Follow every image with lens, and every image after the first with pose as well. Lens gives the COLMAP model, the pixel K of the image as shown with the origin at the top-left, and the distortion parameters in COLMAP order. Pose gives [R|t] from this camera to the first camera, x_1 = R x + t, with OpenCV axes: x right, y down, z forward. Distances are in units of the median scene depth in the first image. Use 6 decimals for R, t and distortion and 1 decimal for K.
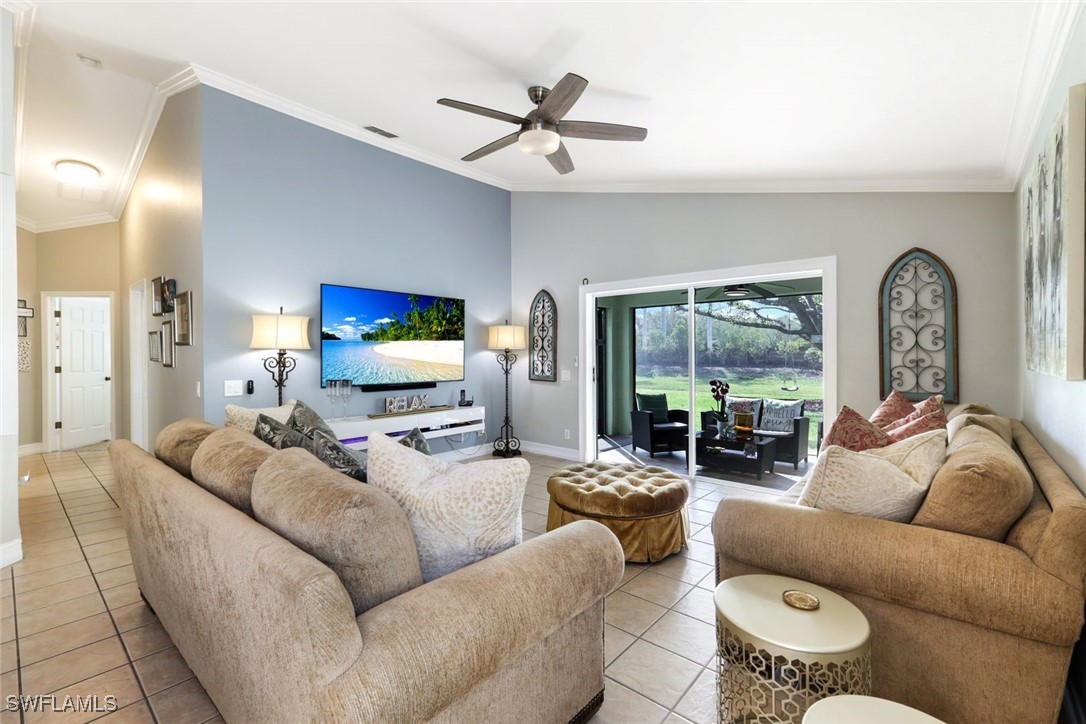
lens RADIAL K [[472.3, 0, 549.5], [0, 472.3, 360.7], [0, 0, 1]] dist [-0.003041, 0.001480]
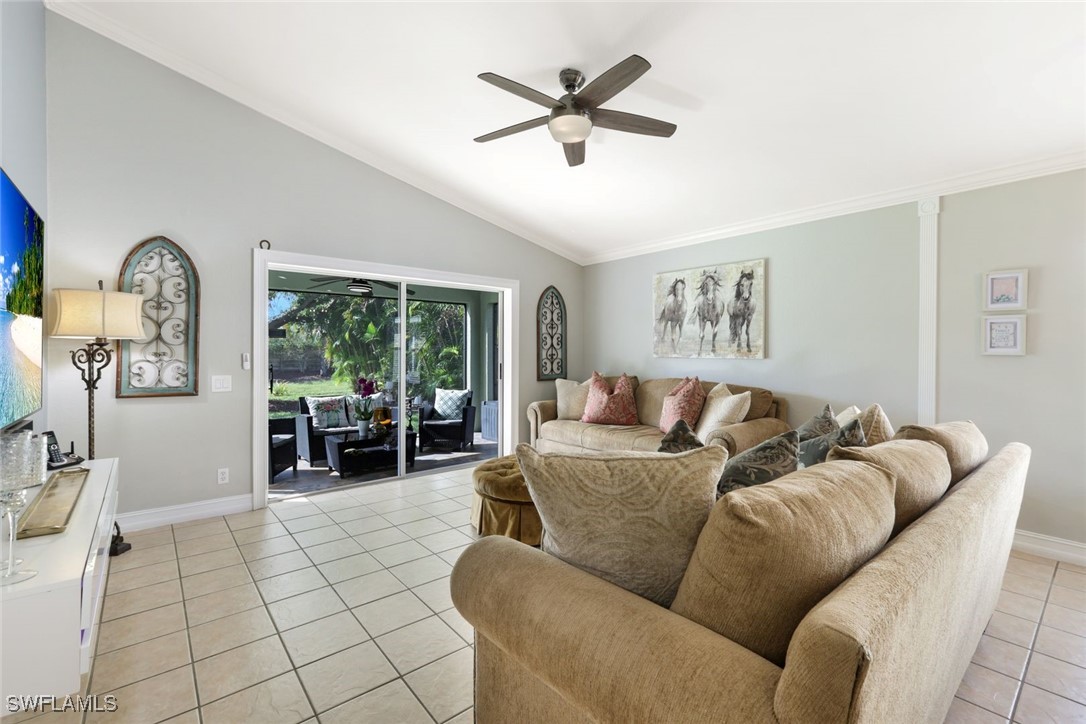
lens RADIAL K [[472.3, 0, 545.5], [0, 472.3, 352.0], [0, 0, 1]] dist [-0.003041, 0.001480]
pose [[0.162026, -0.004446, 0.986776, -0.539978], [0.006770, 0.999971, 0.003394, -0.010280], [-0.986763, 0.006130, 0.162051, 0.488297]]
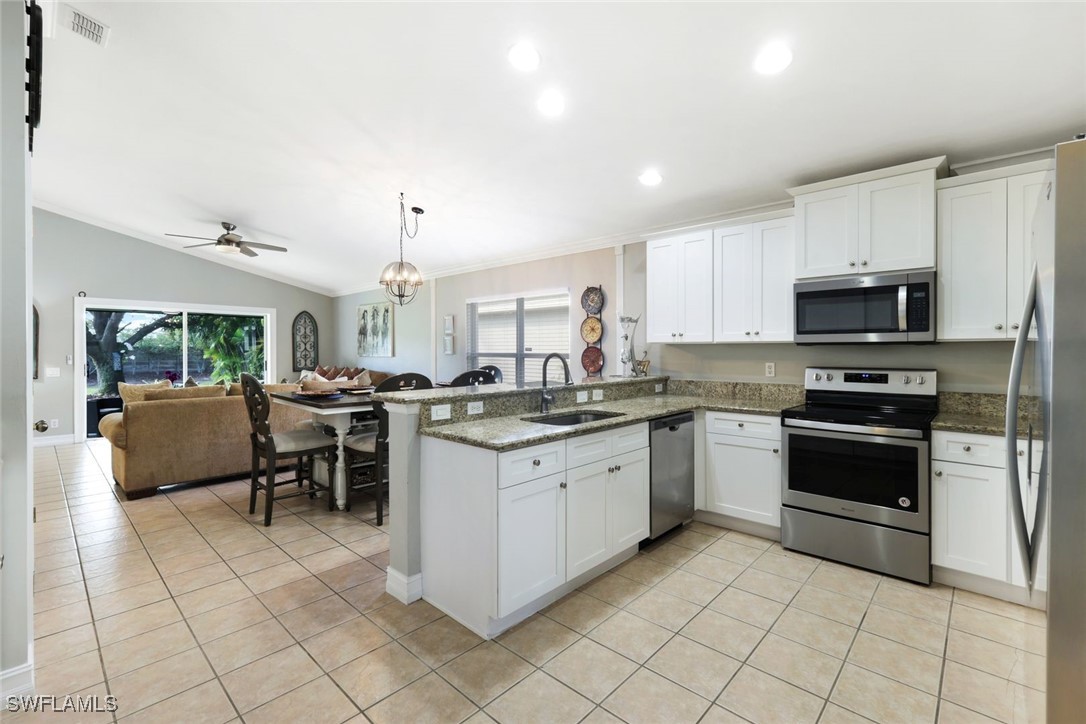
lens RADIAL K [[472.3, 0, 540.2], [0, 472.3, 351.9], [0, 0, 1]] dist [-0.003041, 0.001480]
pose [[0.033834, -0.005876, 0.999410, -1.111144], [0.011515, 0.999919, 0.005489, -0.011034], [-0.999361, 0.011322, 0.033898, -0.226986]]
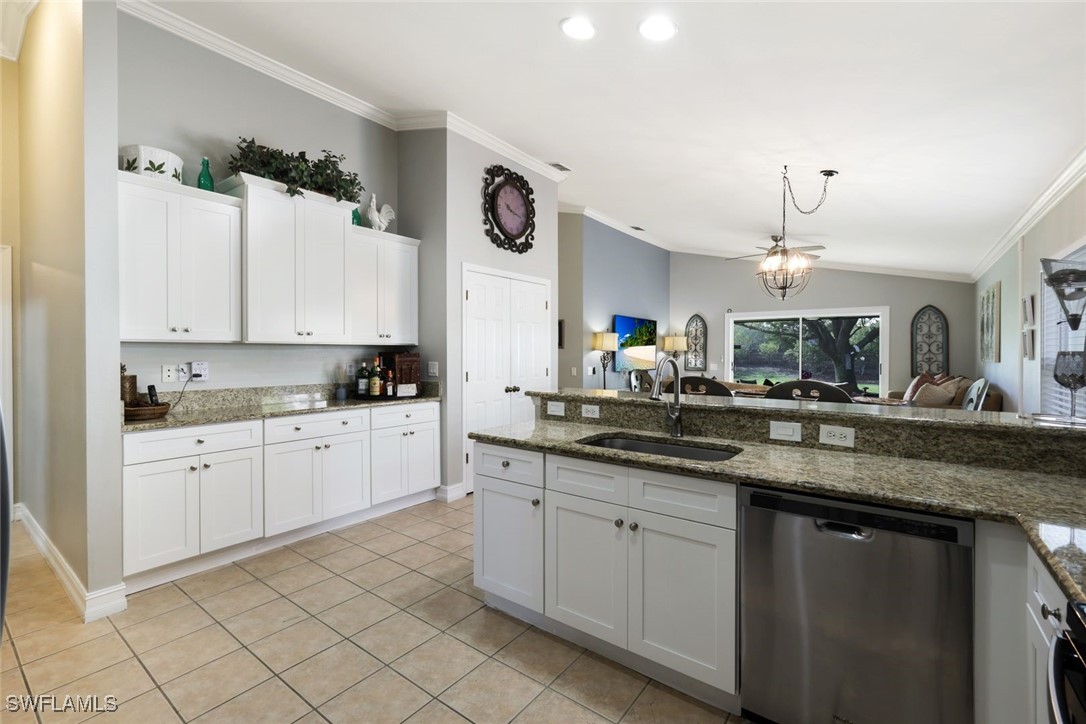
lens RADIAL K [[472.3, 0, 549.7], [0, 472.3, 357.7], [0, 0, 1]] dist [-0.003041, 0.001480]
pose [[0.996953, -0.000792, 0.078005, -0.694019], [0.000554, 0.999995, 0.003072, -0.006565], [-0.078007, -0.003019, 0.996948, -0.624274]]
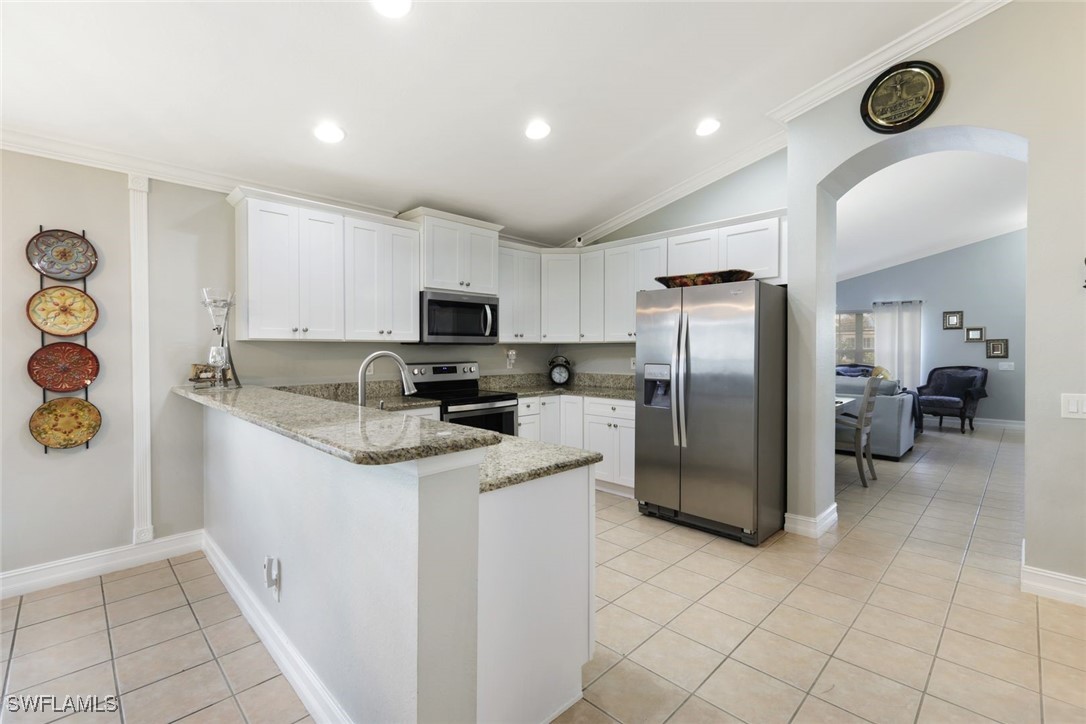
lens RADIAL K [[472.3, 0, 543.3], [0, 472.3, 355.3], [0, 0, 1]] dist [-0.003041, 0.001480]
pose [[-0.997667, -0.000084, 0.068269, -0.716600], [0.001527, 0.999722, 0.023542, -0.012486], [-0.068252, 0.023592, -0.997389, 0.153953]]
